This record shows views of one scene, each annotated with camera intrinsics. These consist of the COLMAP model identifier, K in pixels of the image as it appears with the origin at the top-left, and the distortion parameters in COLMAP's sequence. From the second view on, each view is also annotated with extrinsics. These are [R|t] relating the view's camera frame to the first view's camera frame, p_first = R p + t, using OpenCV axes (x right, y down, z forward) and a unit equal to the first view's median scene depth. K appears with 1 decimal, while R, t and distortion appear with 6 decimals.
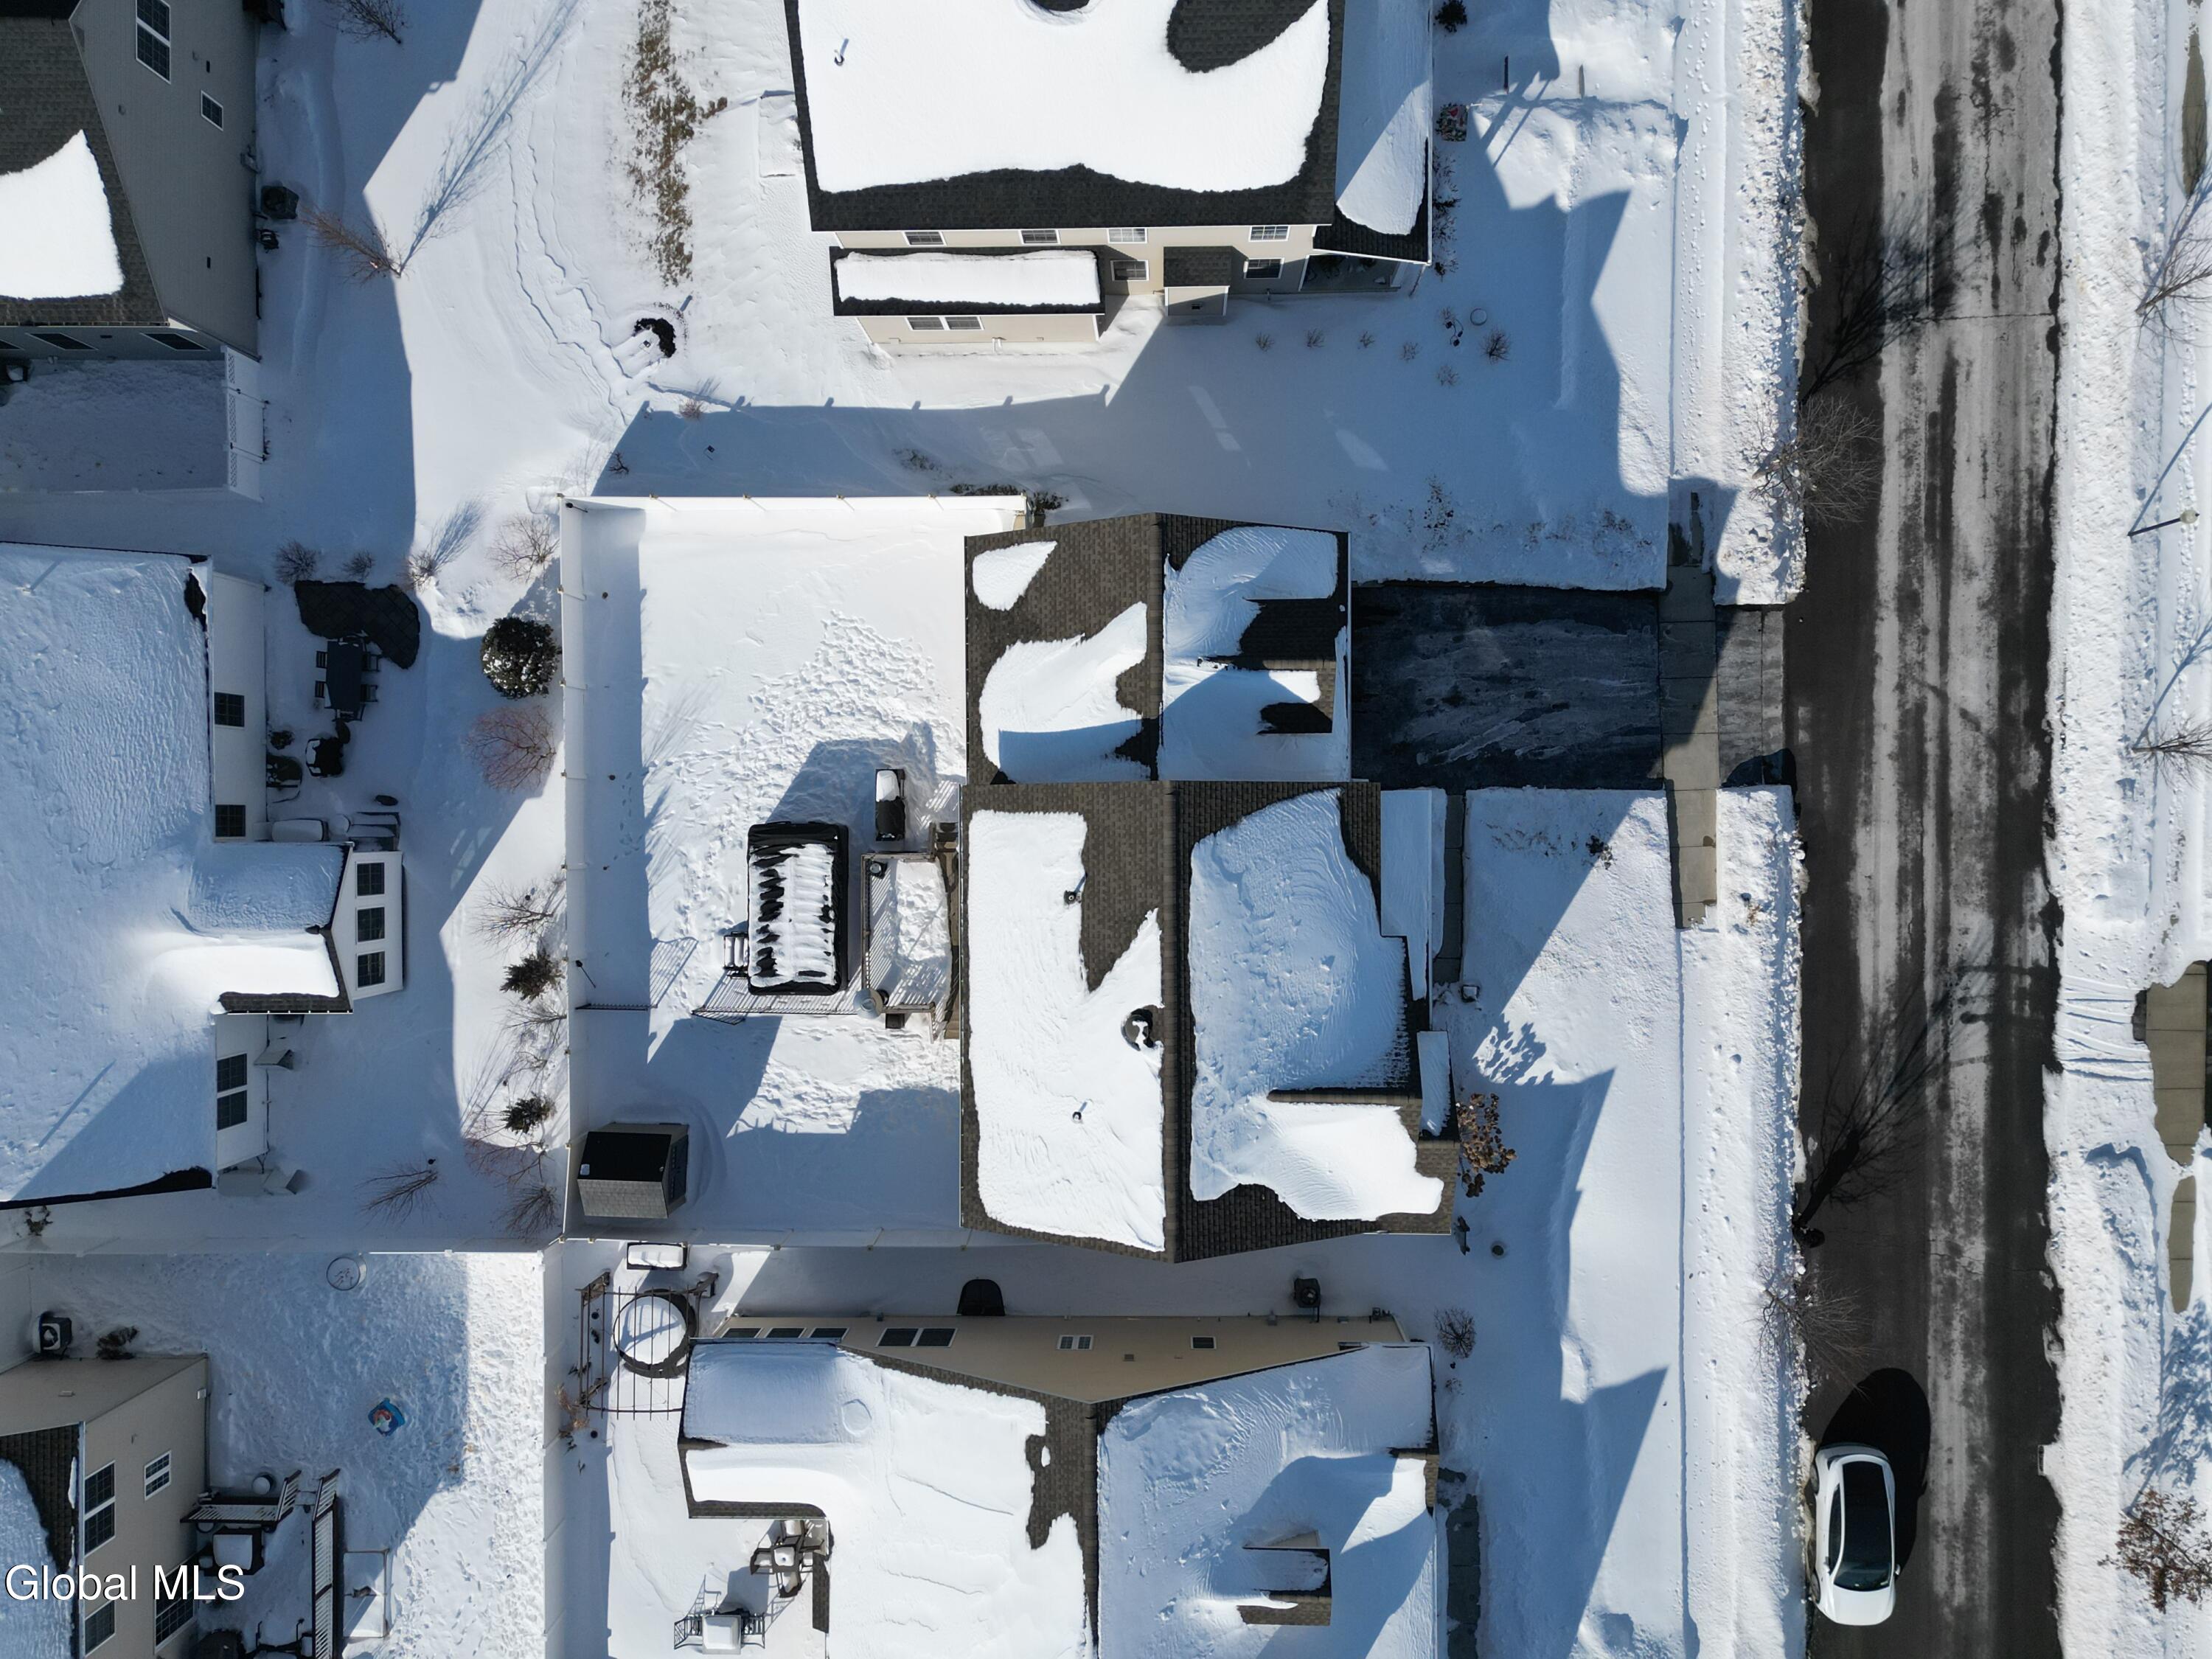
lens RADIAL K [[1737.9, 0, 1104.2], [0, 1737.9, 832.1], [0, 0, 1]] dist [0.054878, -0.048963]
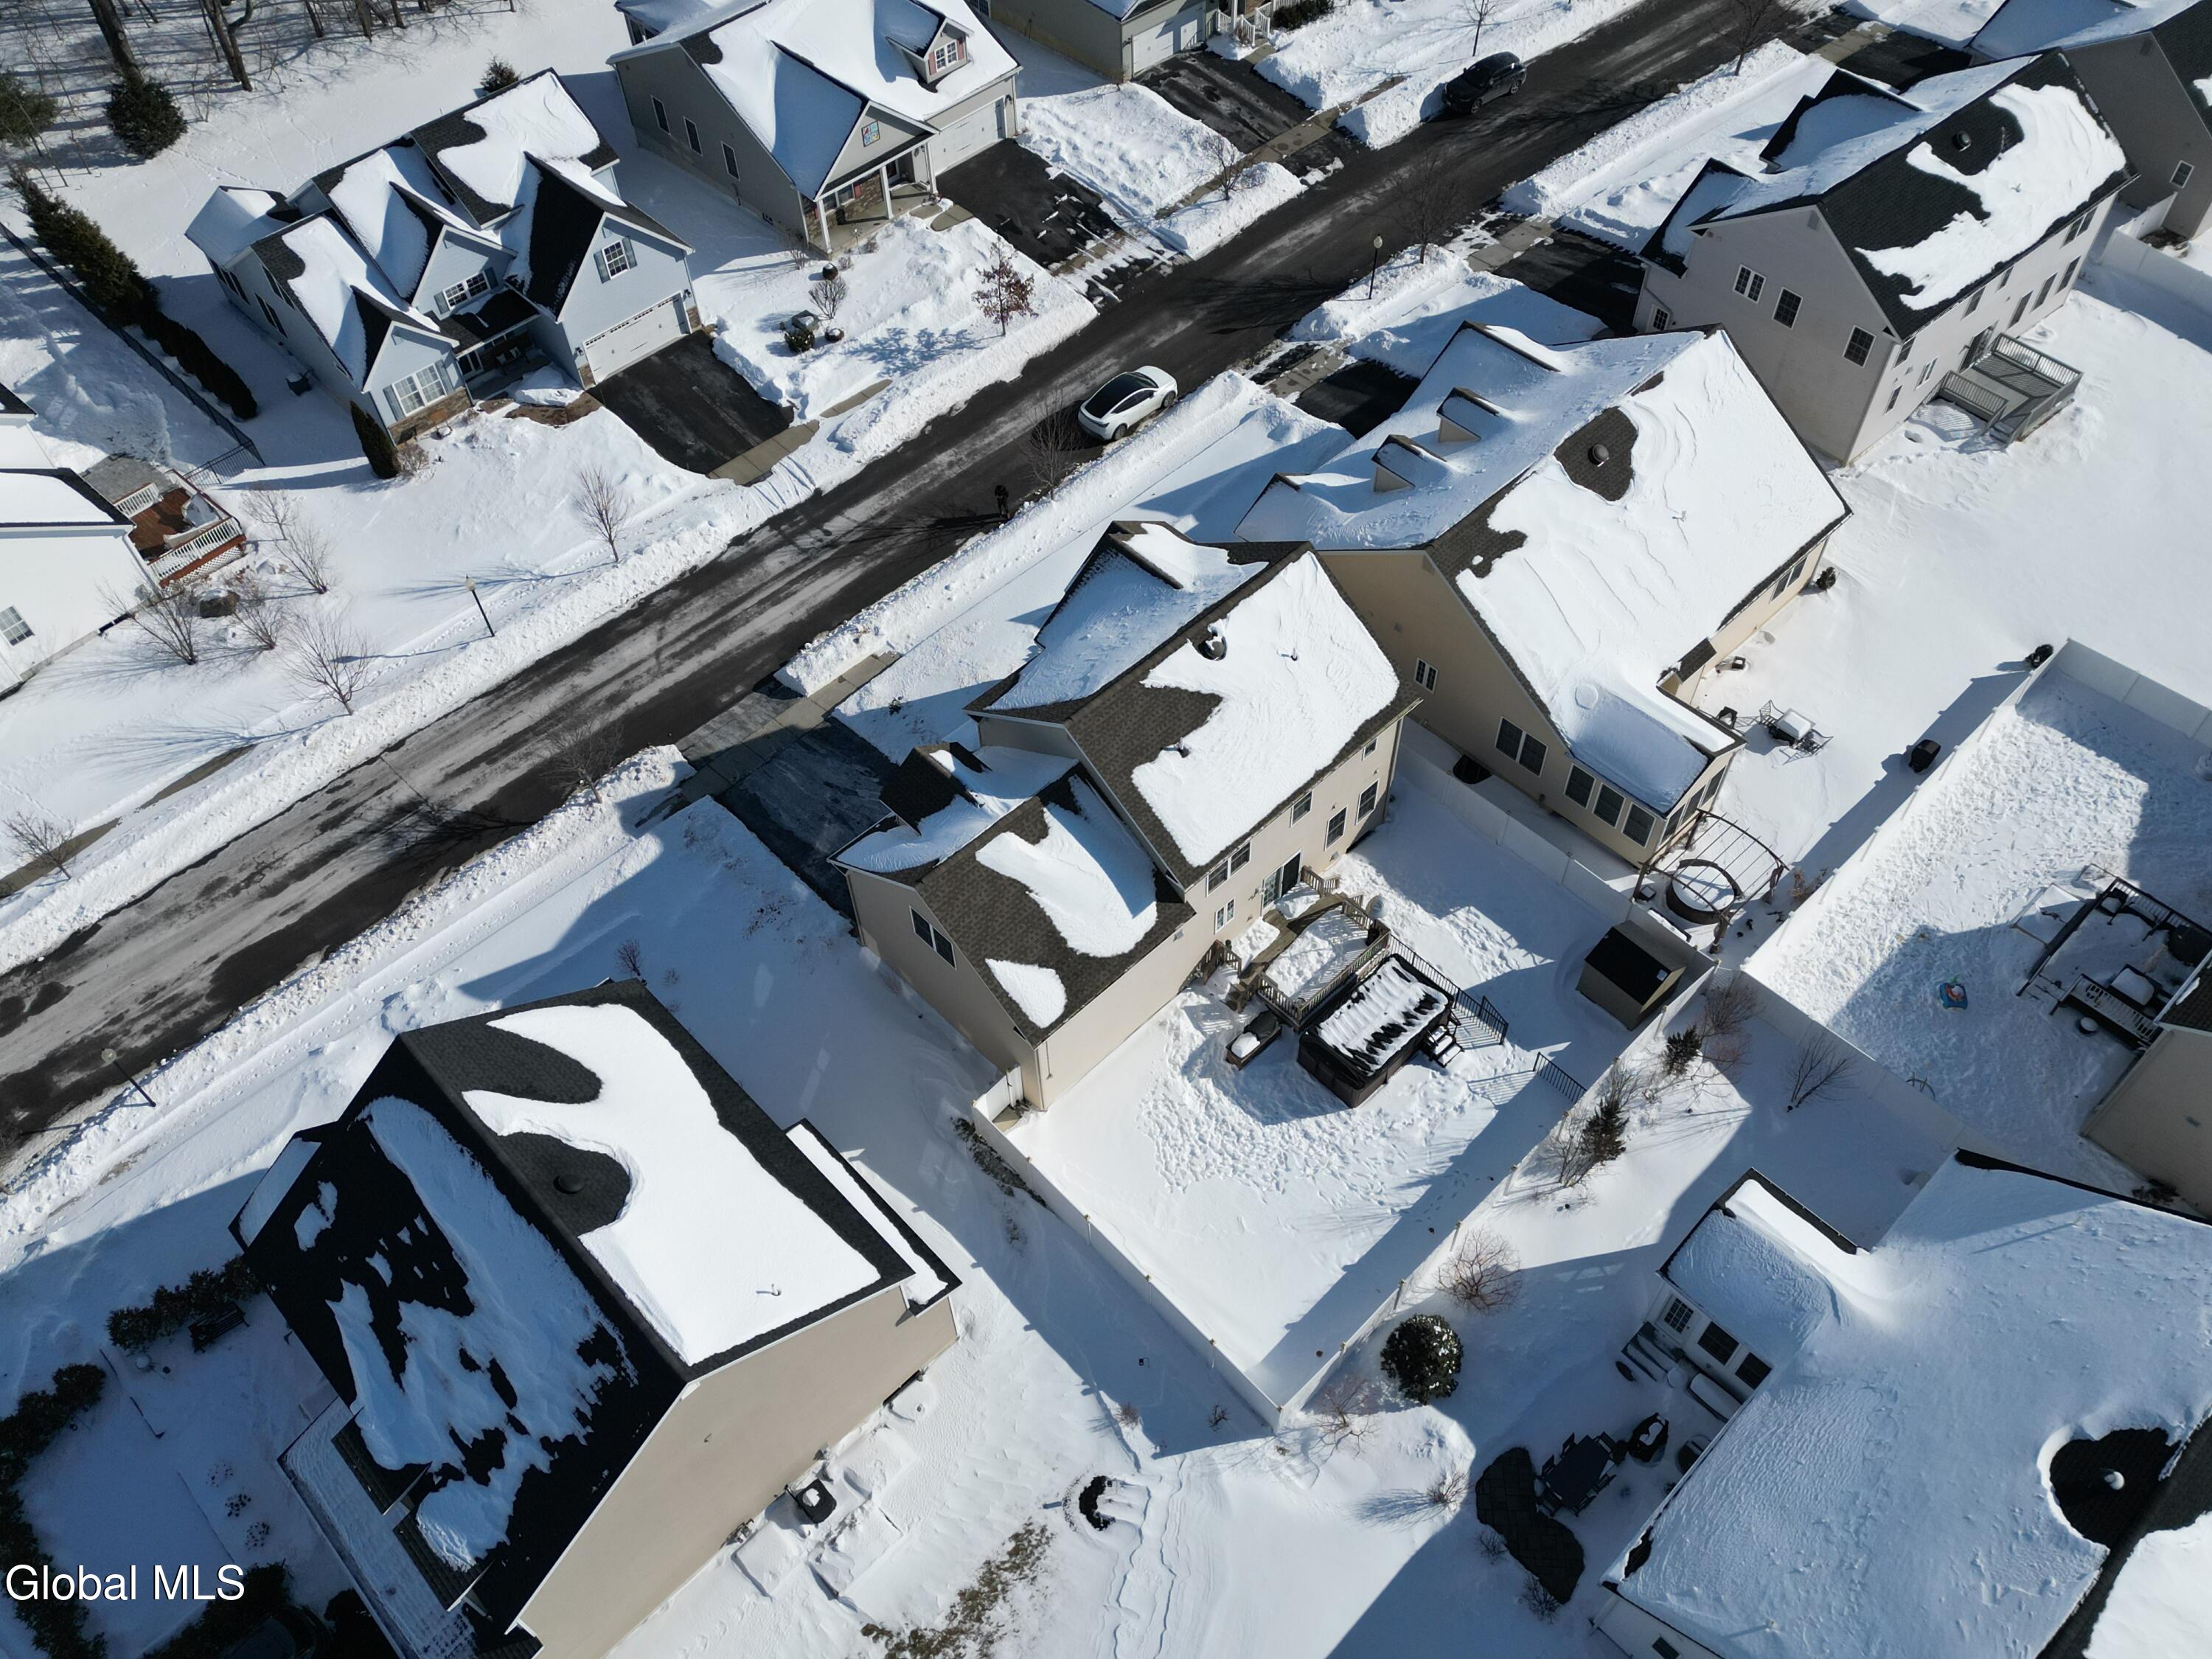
lens RADIAL K [[1737.9, 0, 1108.5], [0, 1737.9, 830.5], [0, 0, 1]] dist [0.054878, -0.048963]
pose [[-0.688373, -0.539210, 0.485175, -0.530352], [0.722969, -0.564264, 0.398651, -0.456833], [0.058810, 0.625186, 0.778257, 0.019771]]
